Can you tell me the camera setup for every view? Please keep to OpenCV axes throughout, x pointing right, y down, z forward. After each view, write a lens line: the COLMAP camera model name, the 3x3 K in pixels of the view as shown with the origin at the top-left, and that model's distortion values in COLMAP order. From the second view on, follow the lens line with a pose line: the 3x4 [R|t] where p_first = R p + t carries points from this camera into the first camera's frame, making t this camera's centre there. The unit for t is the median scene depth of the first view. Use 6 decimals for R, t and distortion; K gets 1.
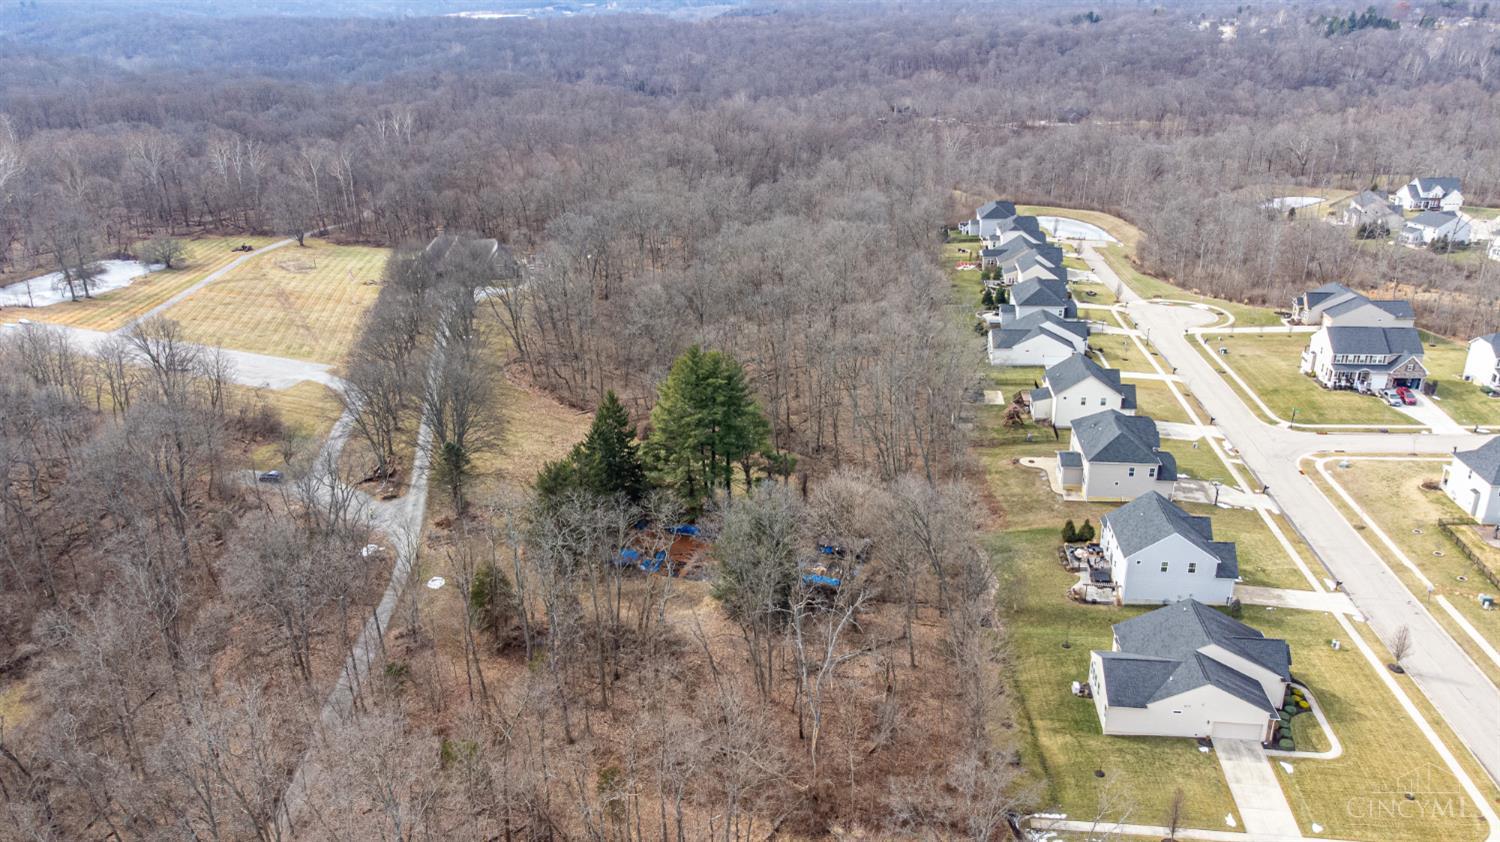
lens RADIAL K [[1110.3, 0, 750.5], [0, 1110.3, 430.0], [0, 0, 1]] dist [0.009731, 0.072665]
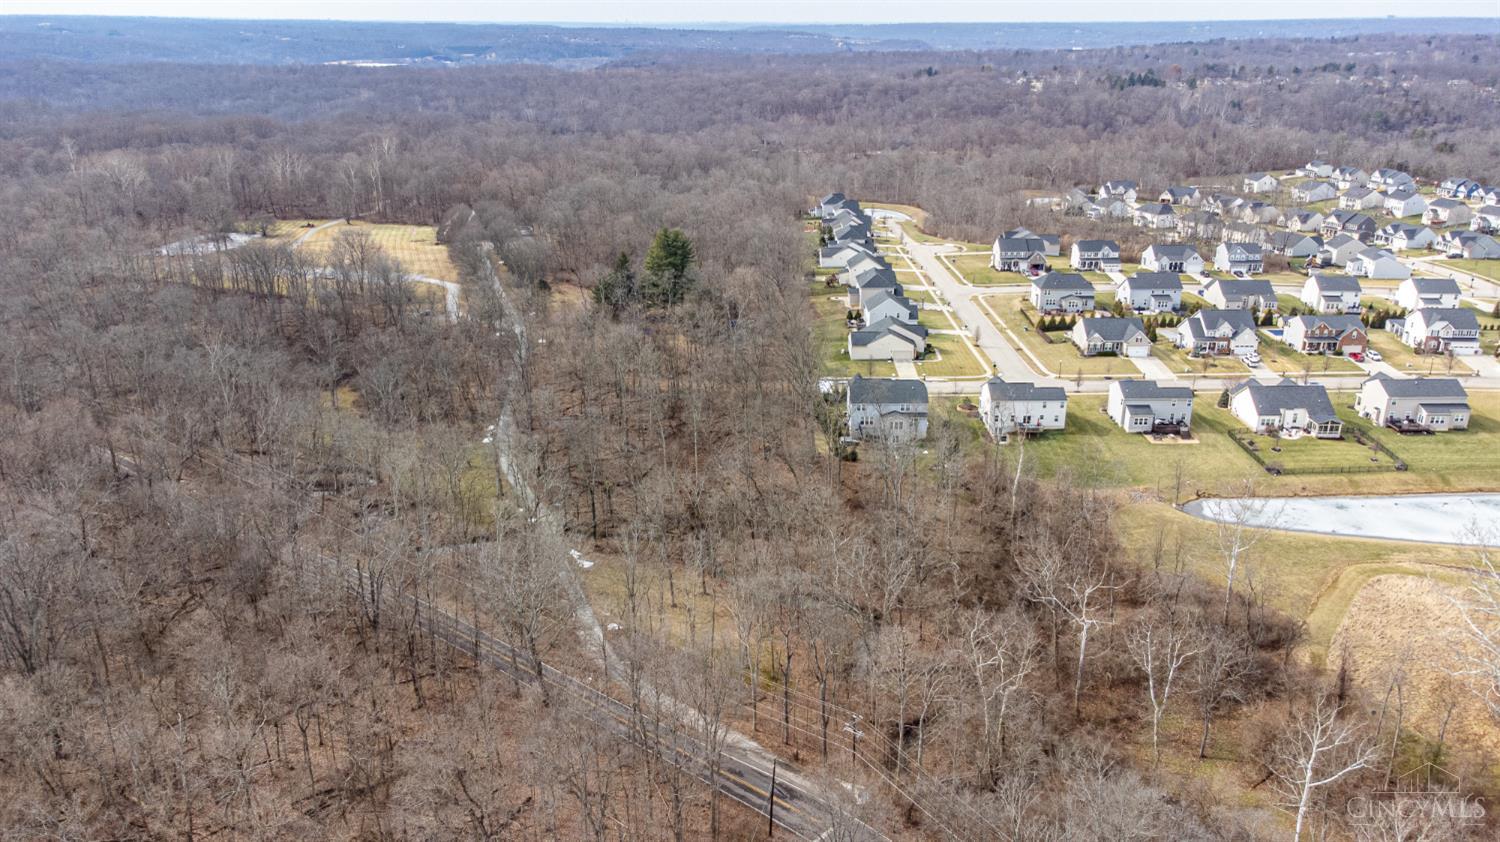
lens RADIAL K [[1110.3, 0, 750.5], [0, 1110.3, 430.0], [0, 0, 1]] dist [0.009731, 0.072665]
pose [[0.994025, -0.026239, 0.105955, -0.047527], [0.030592, 0.998744, -0.039677, 0.149900], [-0.104781, 0.042681, 0.993579, -0.402847]]
